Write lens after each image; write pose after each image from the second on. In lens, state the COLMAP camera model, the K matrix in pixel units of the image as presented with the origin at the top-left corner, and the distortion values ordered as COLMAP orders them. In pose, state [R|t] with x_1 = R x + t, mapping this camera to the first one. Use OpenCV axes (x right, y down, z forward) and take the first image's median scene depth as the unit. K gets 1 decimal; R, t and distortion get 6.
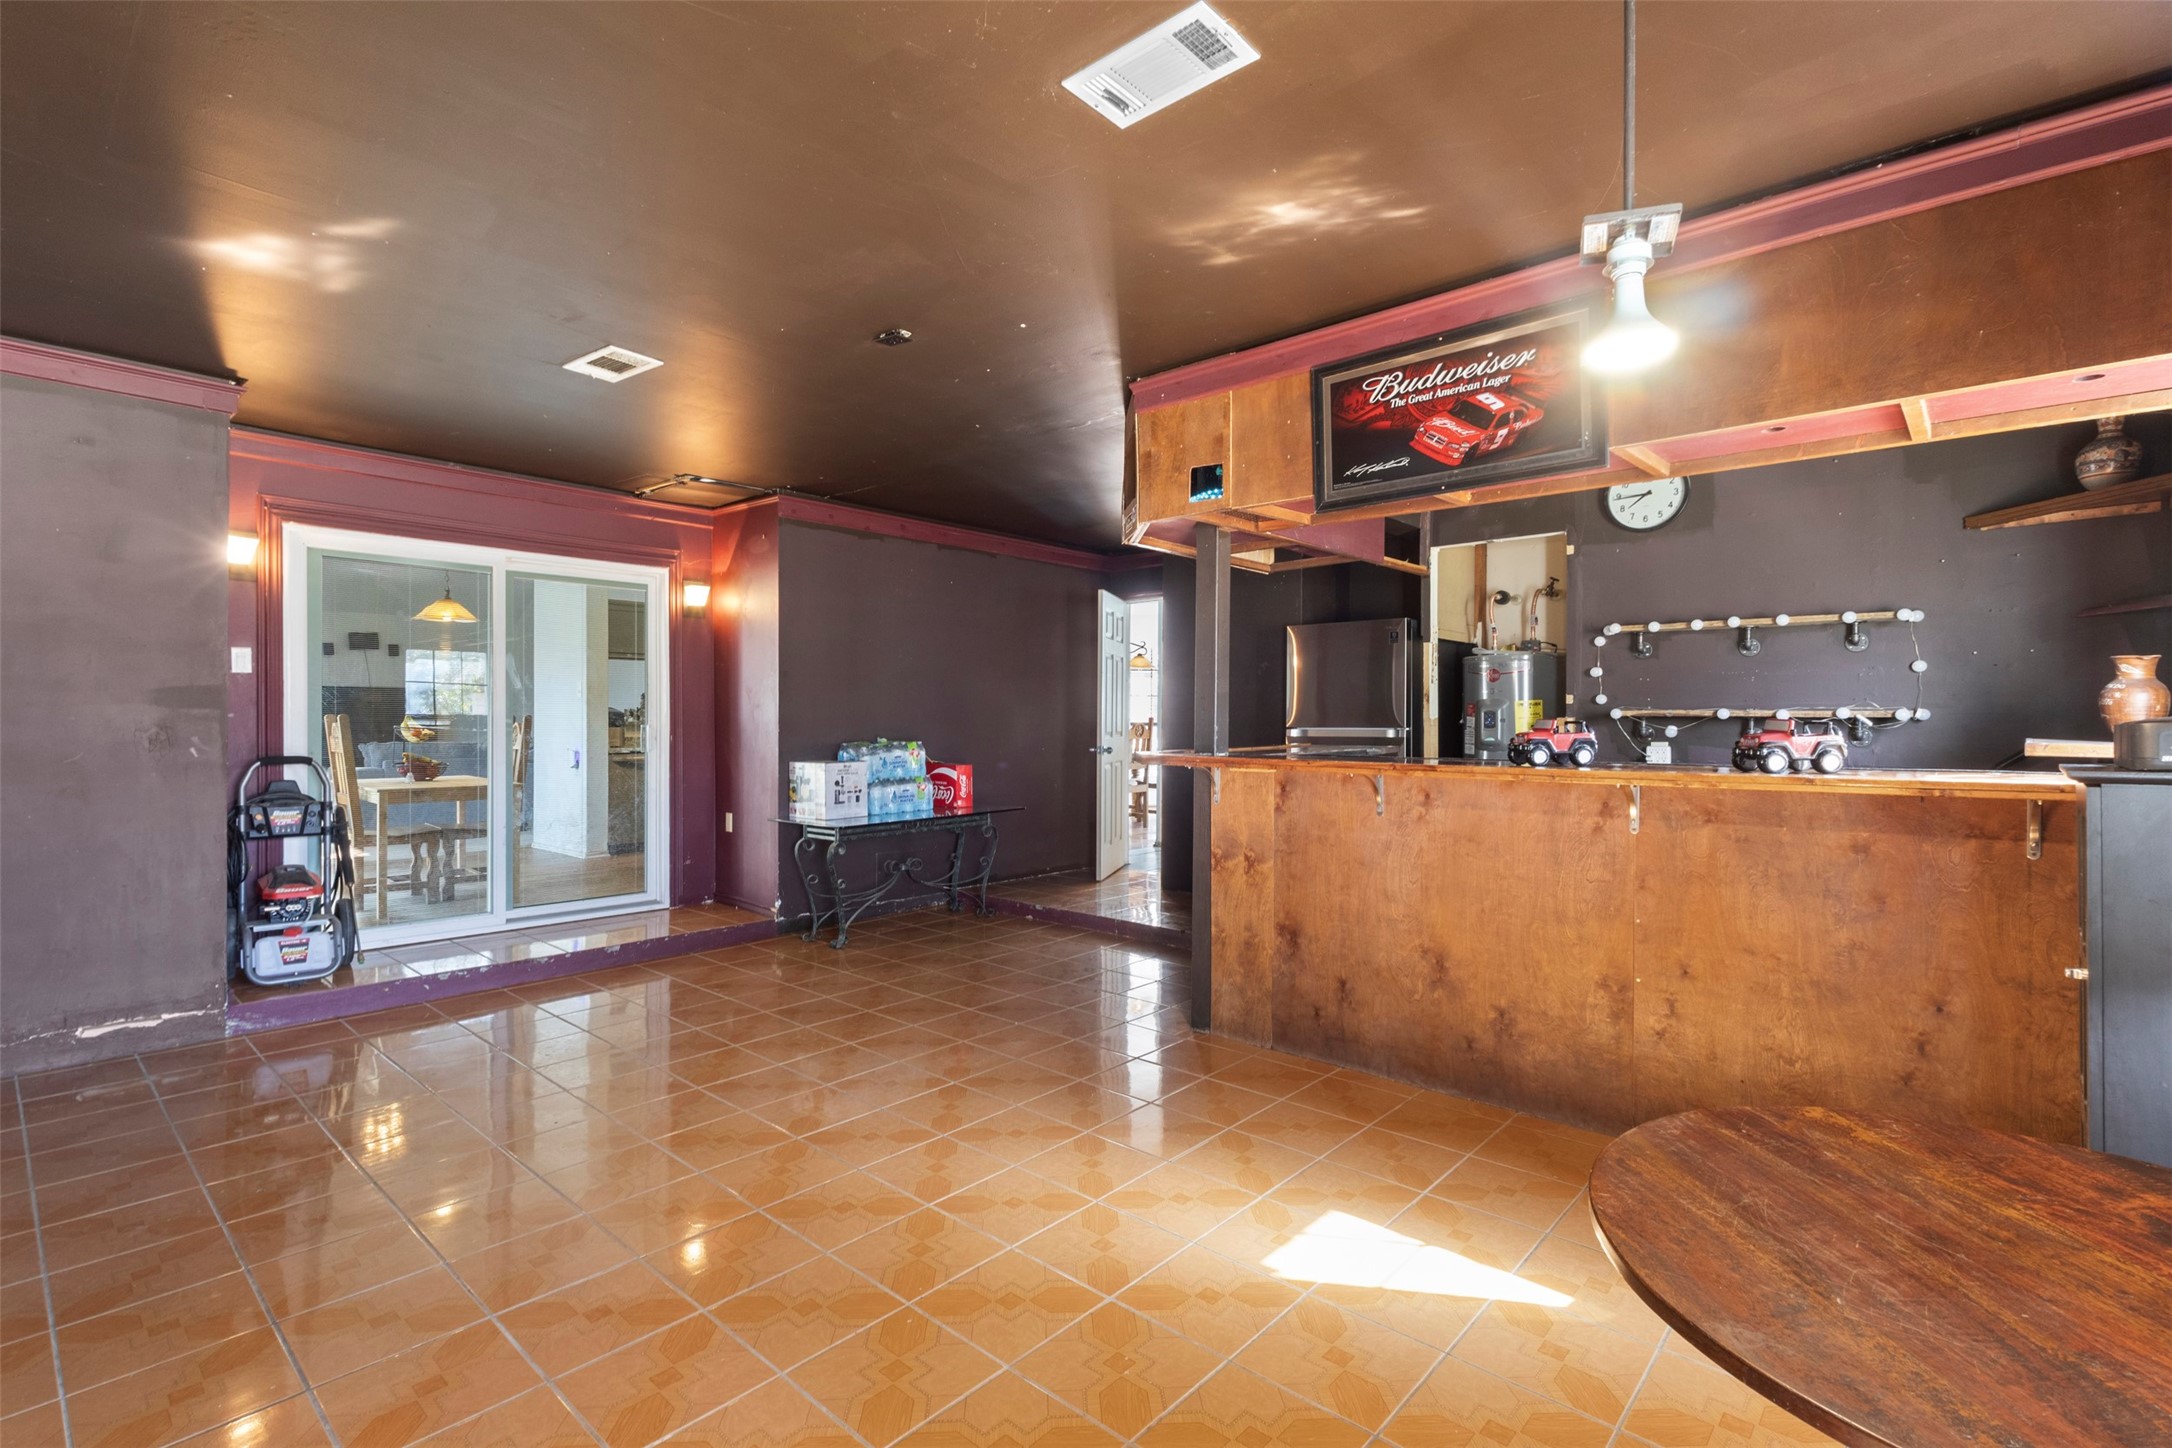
lens RADIAL K [[1008.3, 0, 1086.0], [0, 1008.3, 724.0], [0, 0, 1]] dist [-0.002004, -0.000046]
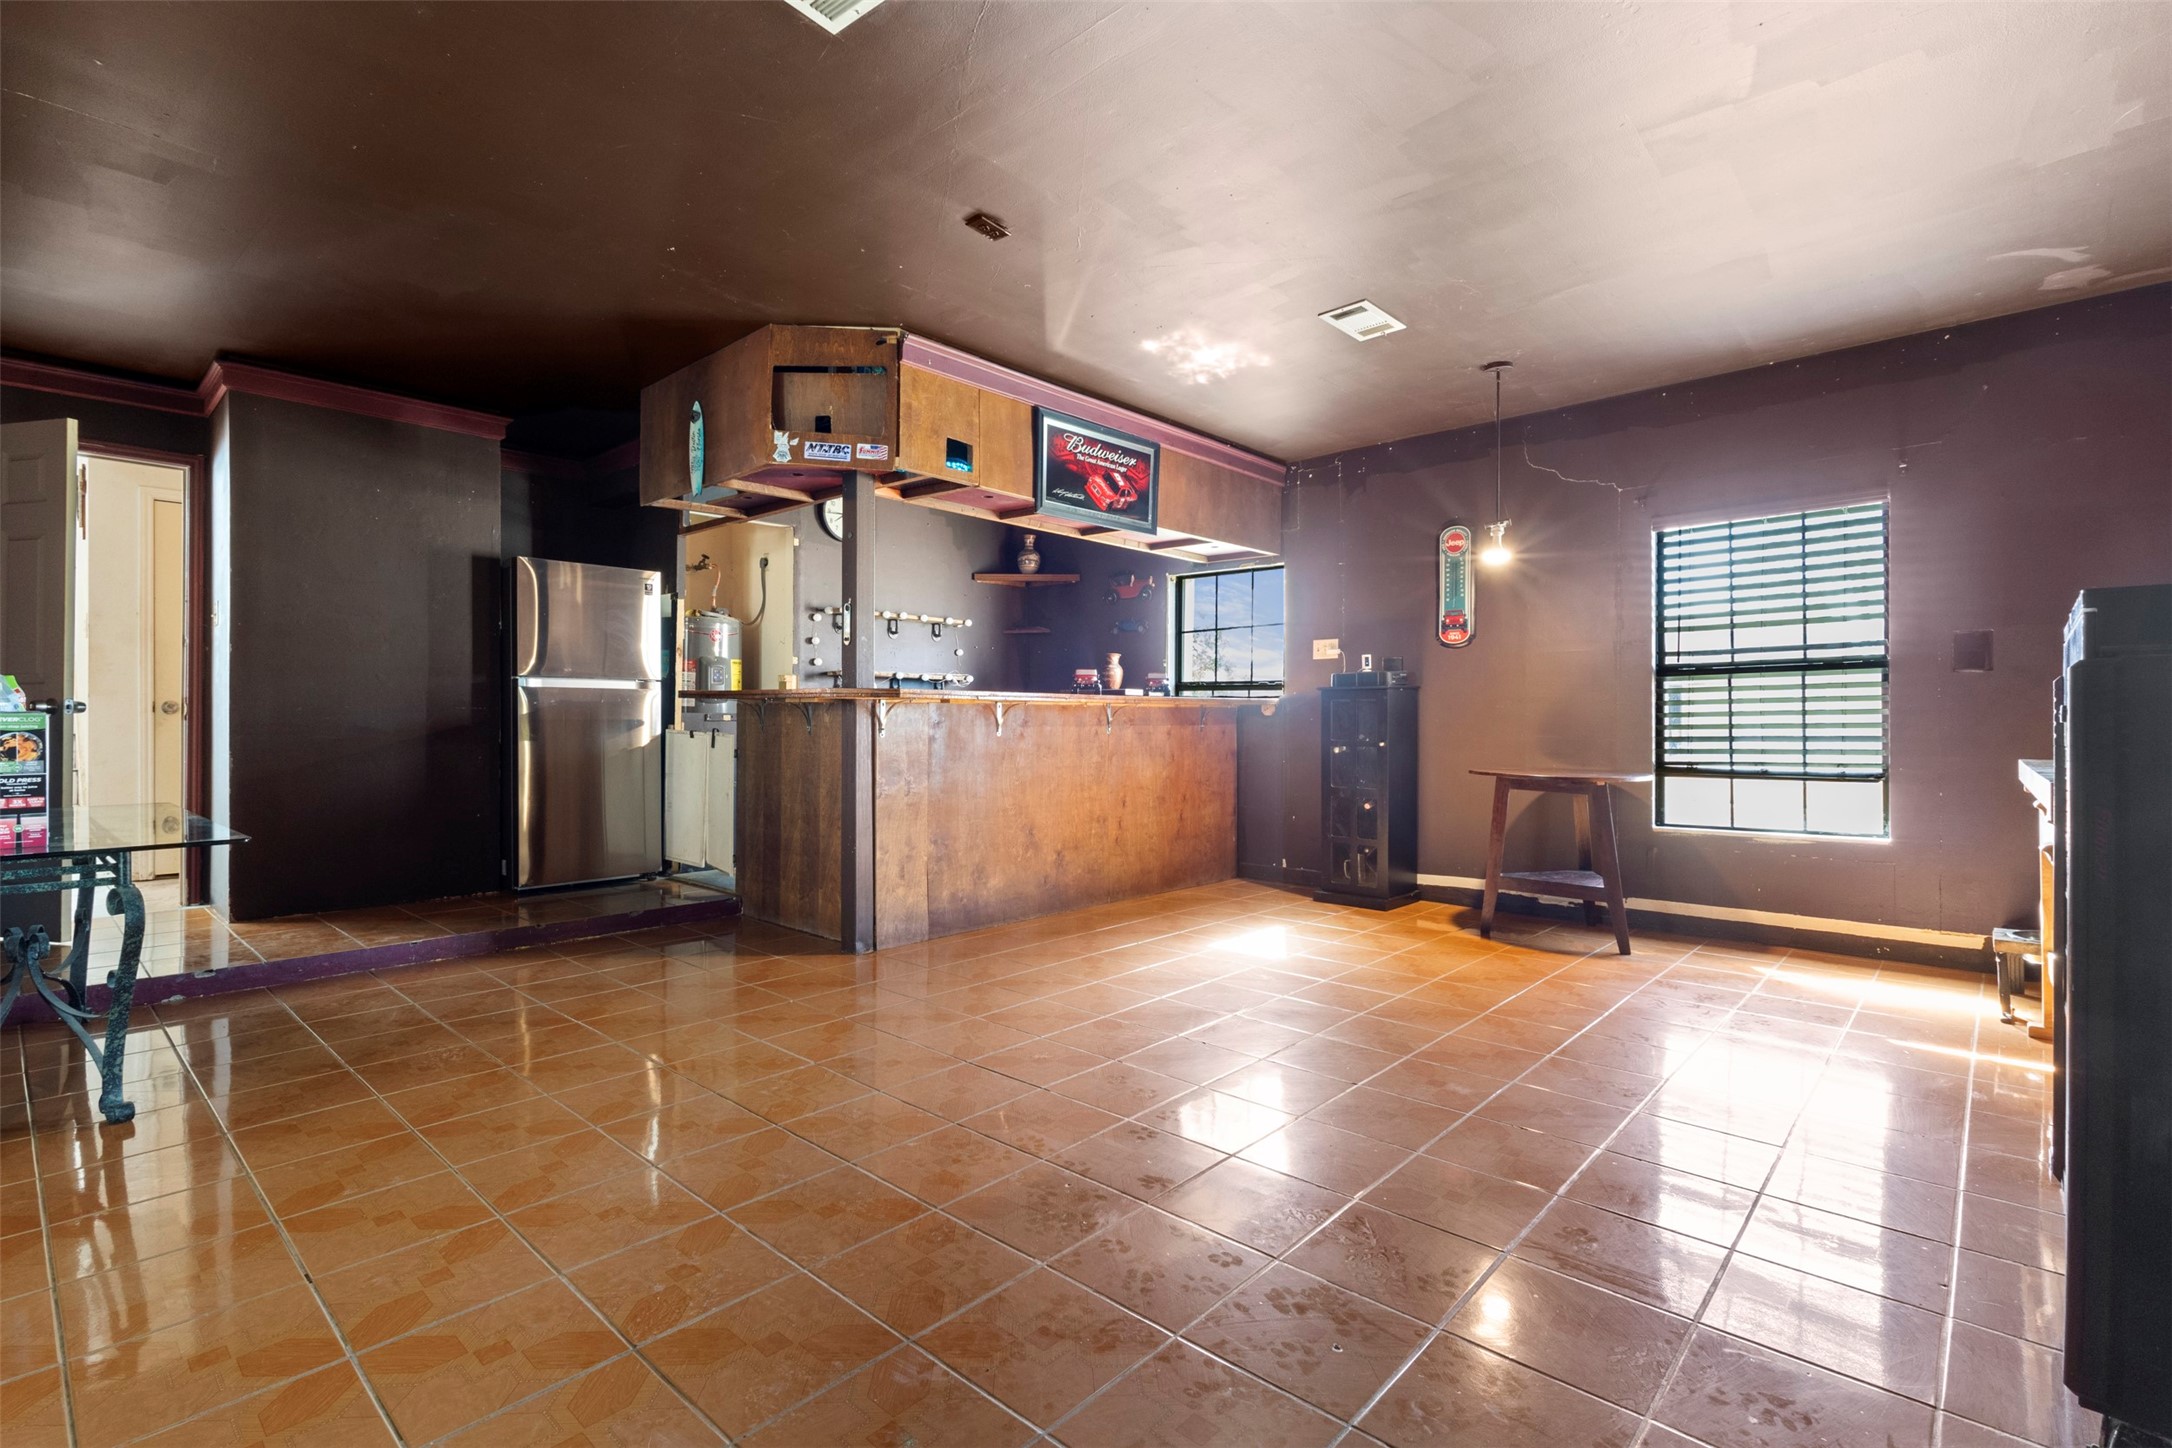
lens RADIAL K [[987.2, 0, 1086.0], [0, 987.2, 724.0], [0, 0, 1]] dist [0.010873, 0.000397]
pose [[0.015862, -0.011901, 0.999803, -1.173410], [-0.002331, 0.999926, 0.011940, 0.065360], [-0.999871, -0.002520, 0.015833, 0.957969]]
